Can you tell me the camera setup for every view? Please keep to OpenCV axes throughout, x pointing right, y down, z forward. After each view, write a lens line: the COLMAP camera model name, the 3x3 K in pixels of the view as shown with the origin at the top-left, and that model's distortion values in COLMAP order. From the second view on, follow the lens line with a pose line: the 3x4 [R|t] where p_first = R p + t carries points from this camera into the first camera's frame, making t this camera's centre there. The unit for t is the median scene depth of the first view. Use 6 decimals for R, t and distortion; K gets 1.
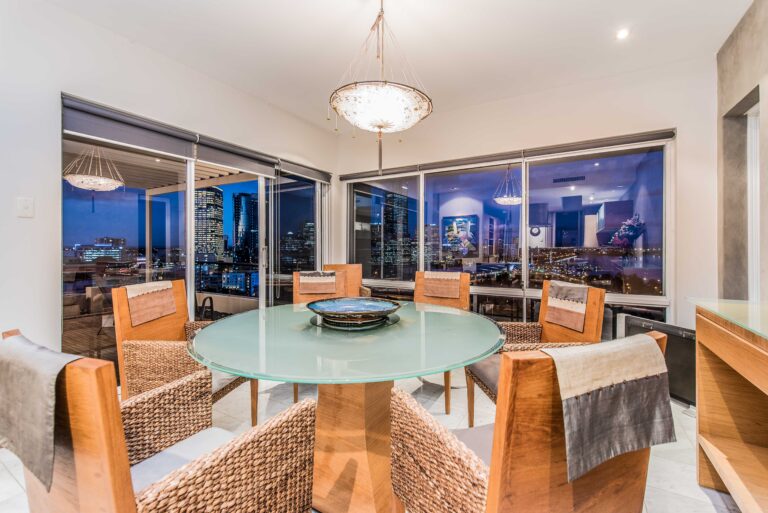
lens RADIAL K [[333.5, 0, 383.4], [0, 333.5, 249.3], [0, 0, 1]] dist [0.003509, -0.000996]
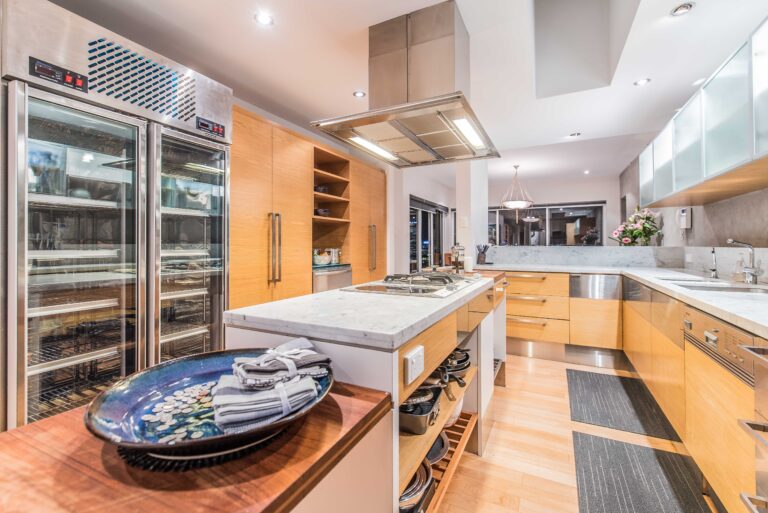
lens RADIAL K [[333.5, 0, 388.5], [0, 333.5, 243.5], [0, 0, 1]] dist [0.003509, -0.000996]
pose [[0.997686, -0.002272, 0.067958, -0.831109], [0.003366, 0.999866, -0.015998, 0.017579], [-0.067913, 0.016190, 0.997560, -1.222603]]
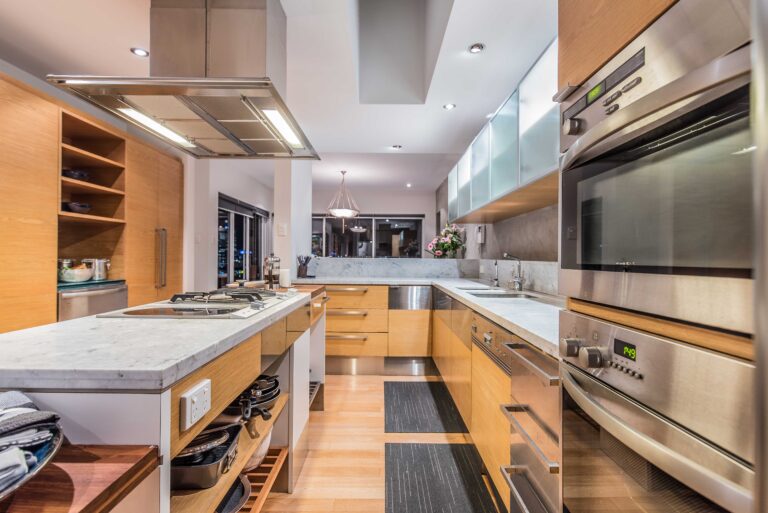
lens RADIAL K [[381.0, 0, 383.3], [0, 381.0, 256.9], [0, 0, 1]] dist [-0.000162, -0.000222]
pose [[0.861800, 0.006158, 0.507211, -0.815391], [-0.002254, 0.999963, -0.008311, 0.017111], [-0.507243, 0.006019, 0.861782, -1.229545]]
